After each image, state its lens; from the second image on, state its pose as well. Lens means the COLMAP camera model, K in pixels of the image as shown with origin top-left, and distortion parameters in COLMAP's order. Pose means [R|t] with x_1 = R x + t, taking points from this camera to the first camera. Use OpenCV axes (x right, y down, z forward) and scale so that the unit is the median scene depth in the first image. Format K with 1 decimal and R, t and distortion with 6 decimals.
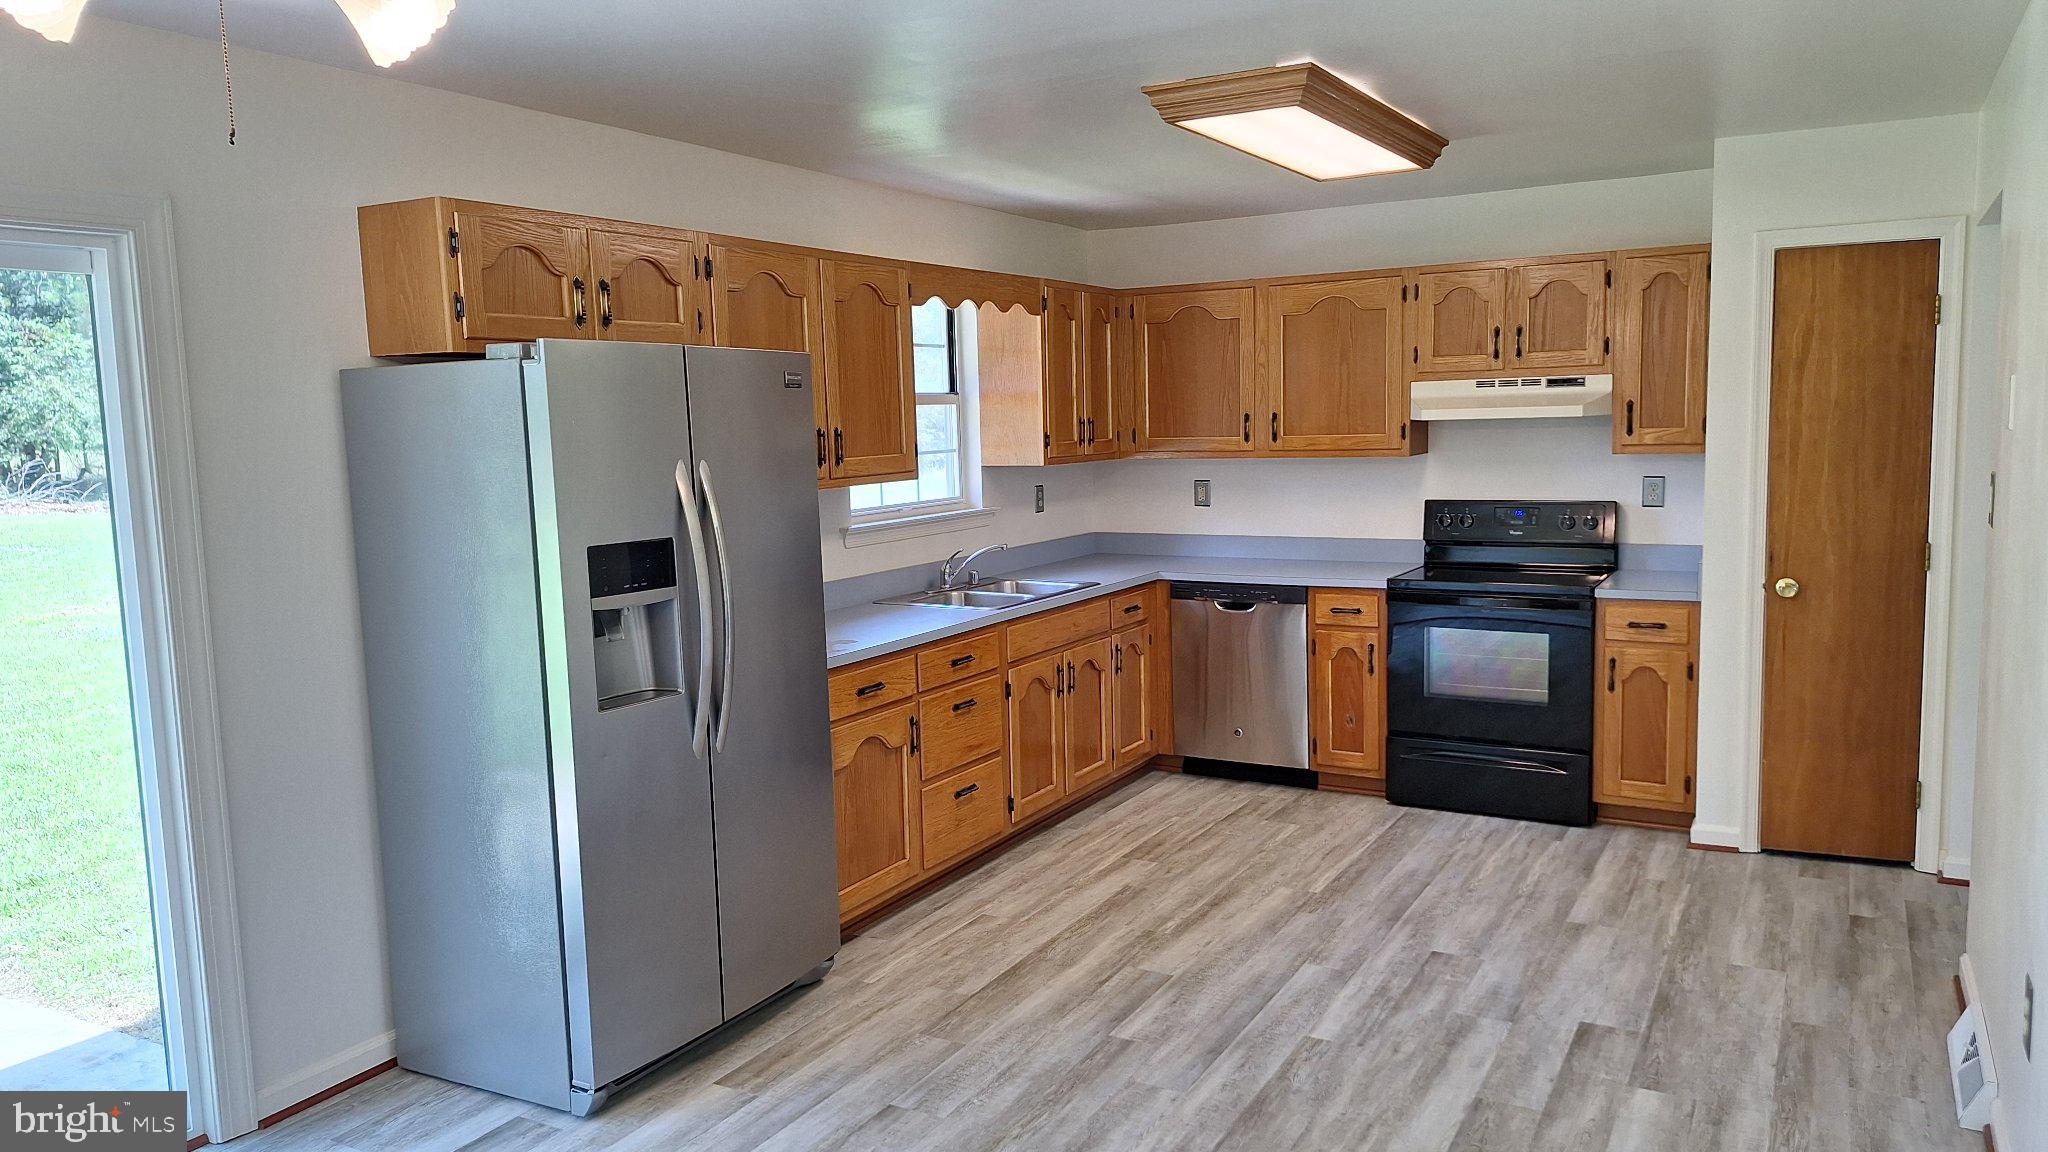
lens RADIAL K [[1406.3, 0, 1038.3], [0, 1406.3, 577.9], [0, 0, 1]] dist [0.034982, -0.049202]
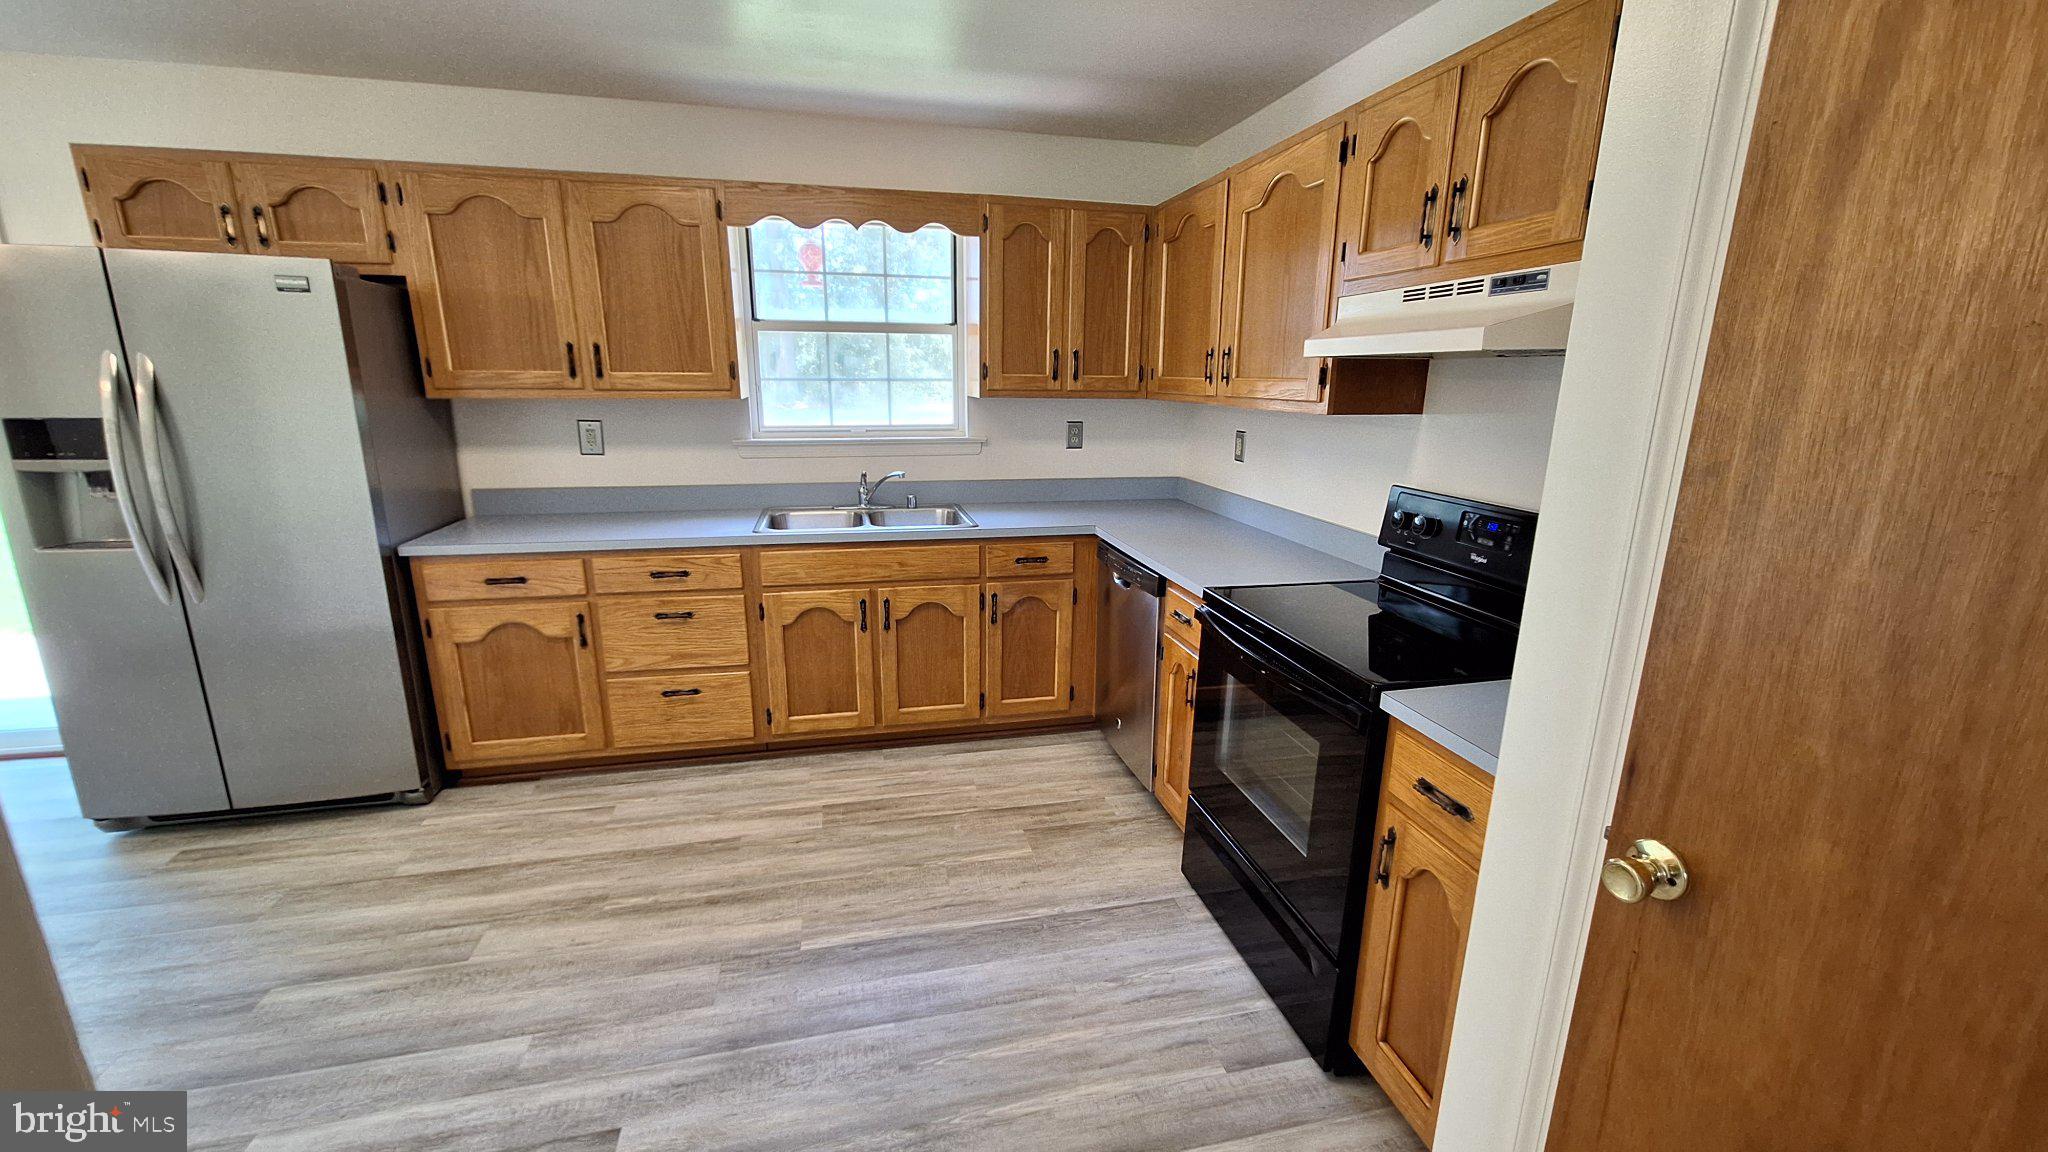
lens RADIAL K [[810.3, 0, 1034.3], [0, 810.3, 582.7], [0, 0, 1]] dist [-0.004621, 0.000872]
pose [[0.682984, 0.213715, -0.698468, 0.566874], [-0.115762, 0.975824, 0.185383, -0.079899], [0.721201, -0.045758, 0.691213, 0.792851]]
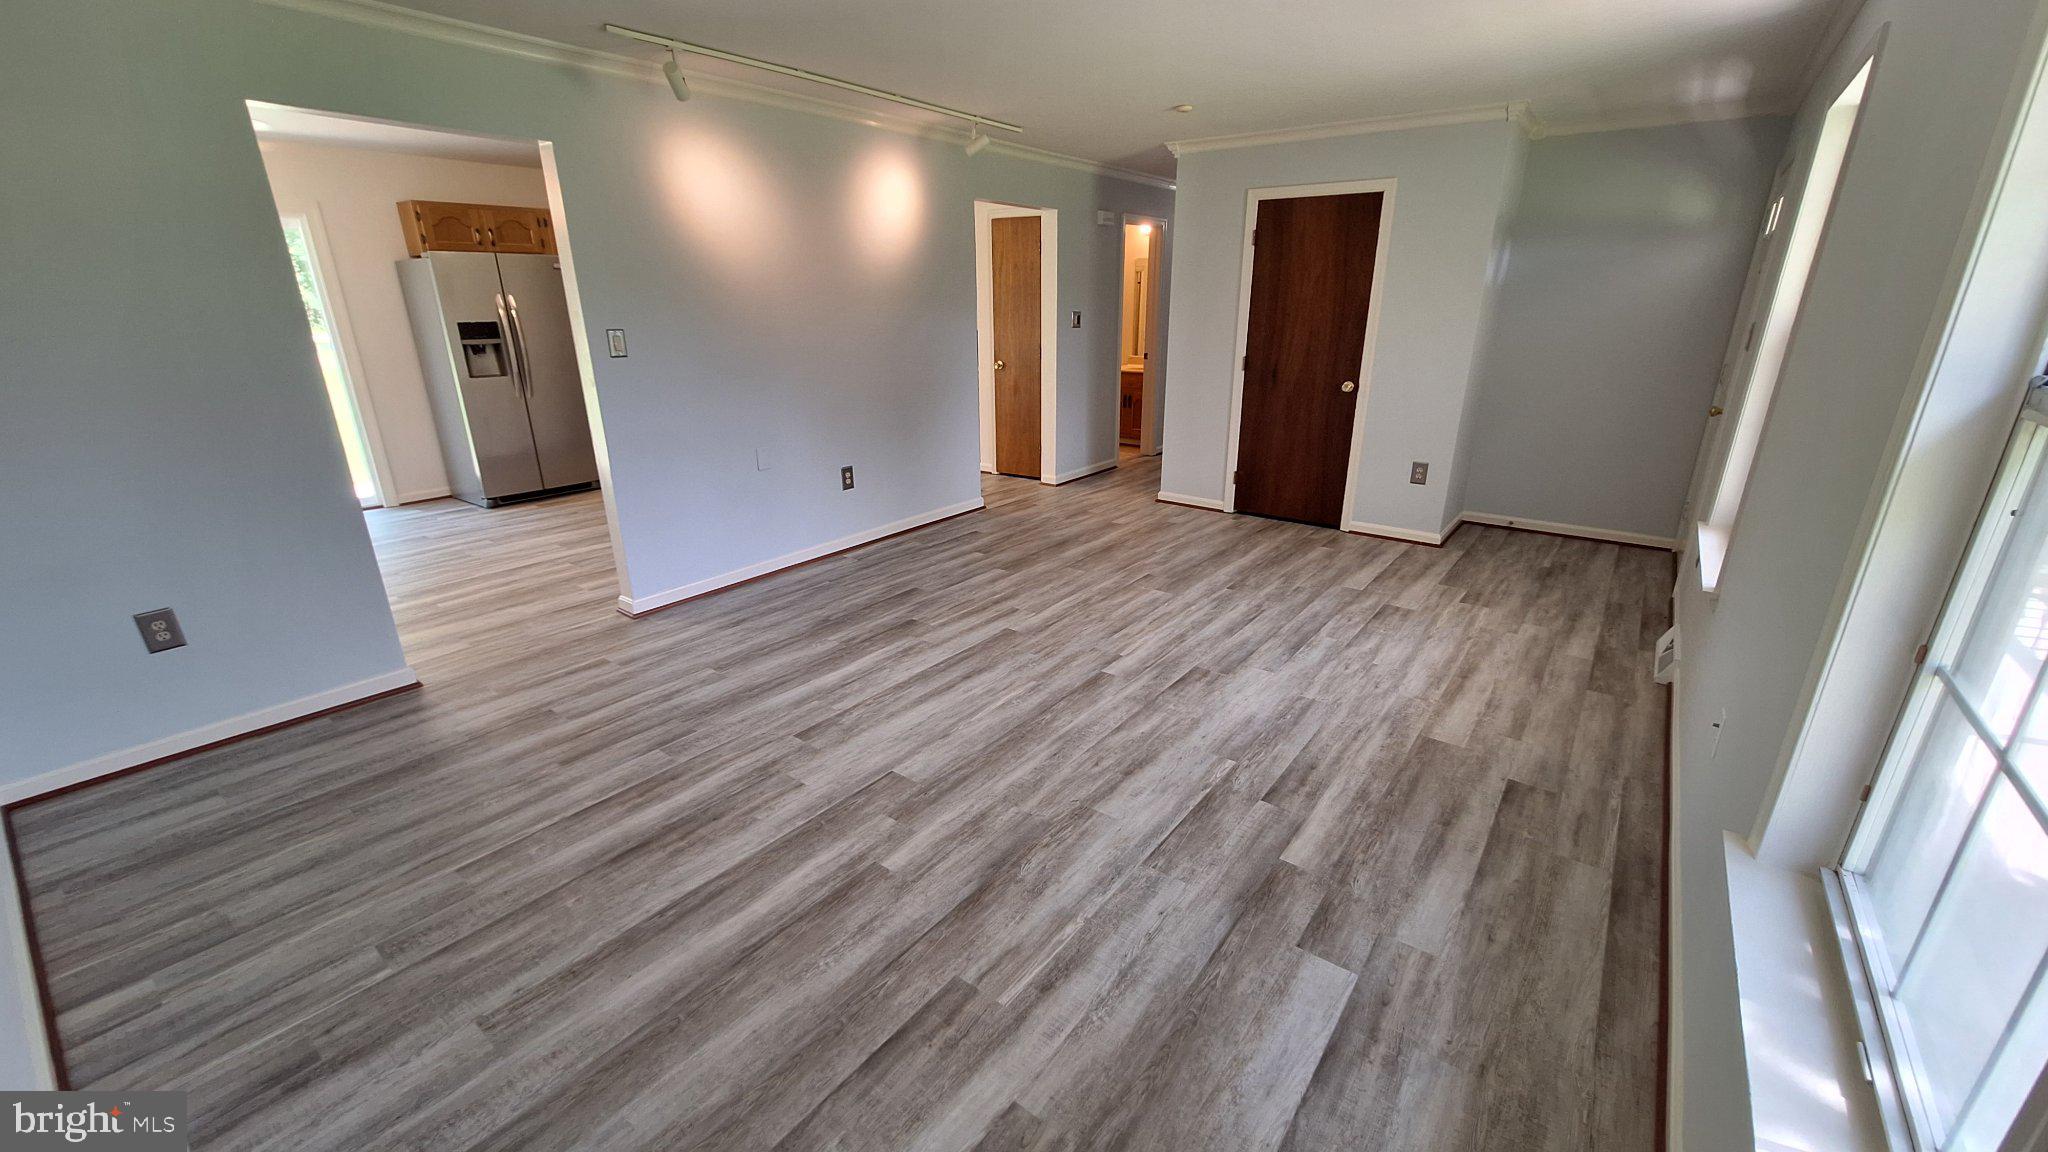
lens RADIAL K [[810.3, 0, 1022.8], [0, 810.3, 582.4], [0, 0, 1]] dist [-0.004621, 0.000872]
pose [[0.990141, 0.068908, -0.121950, 0.795362], [-0.039553, 0.972739, 0.228507, 0.053633], [0.134371, -0.221430, 0.965874, -0.459101]]
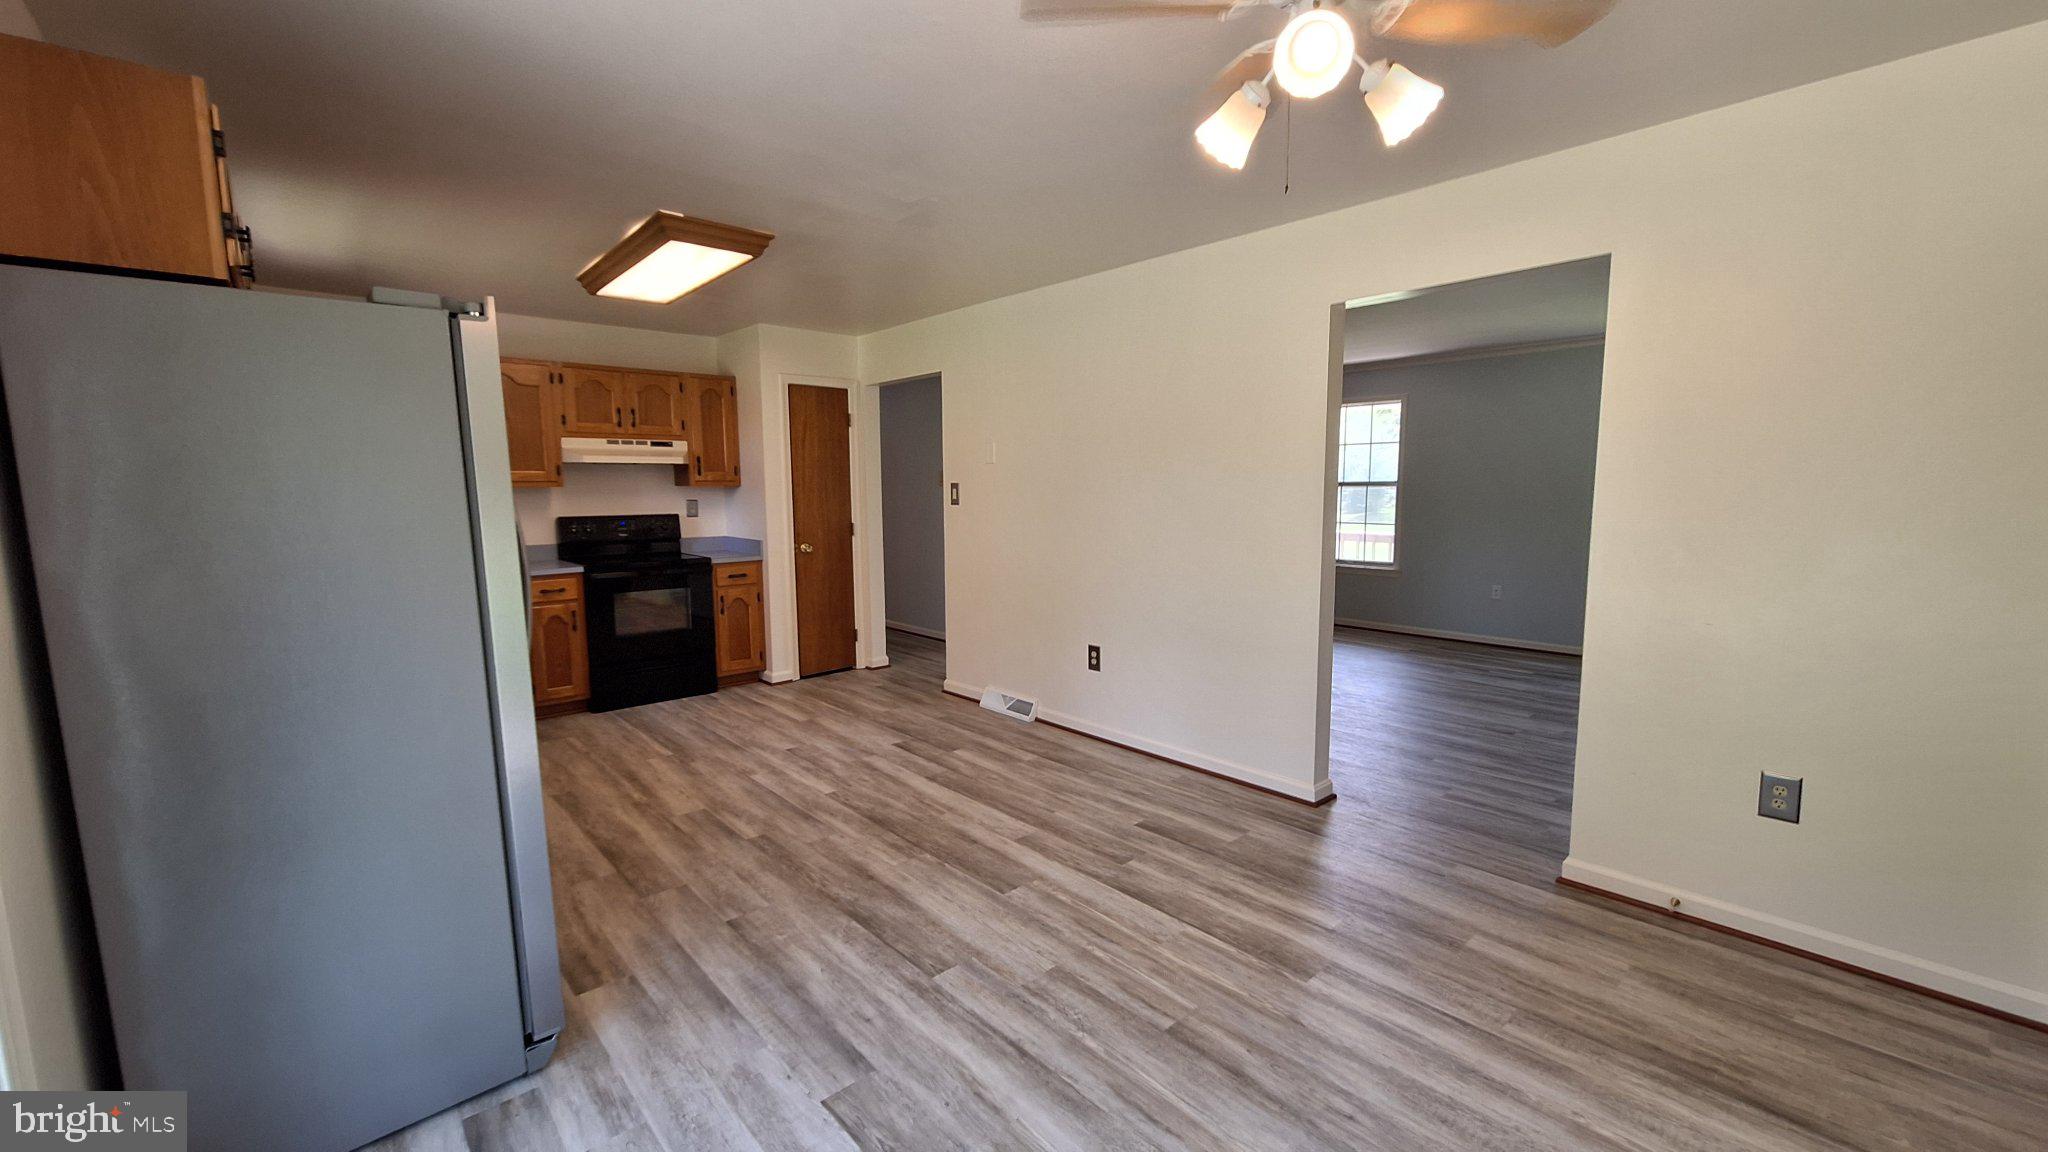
lens RADIAL K [[810.3, 0, 1039.8], [0, 810.3, 580.4], [0, 0, 1]] dist [-0.004621, 0.000872]
pose [[0.303272, -0.087199, 0.948906, -0.519053], [0.108213, 0.992514, 0.056621, 0.024429], [-0.946740, 0.085513, 0.310438, 0.319036]]
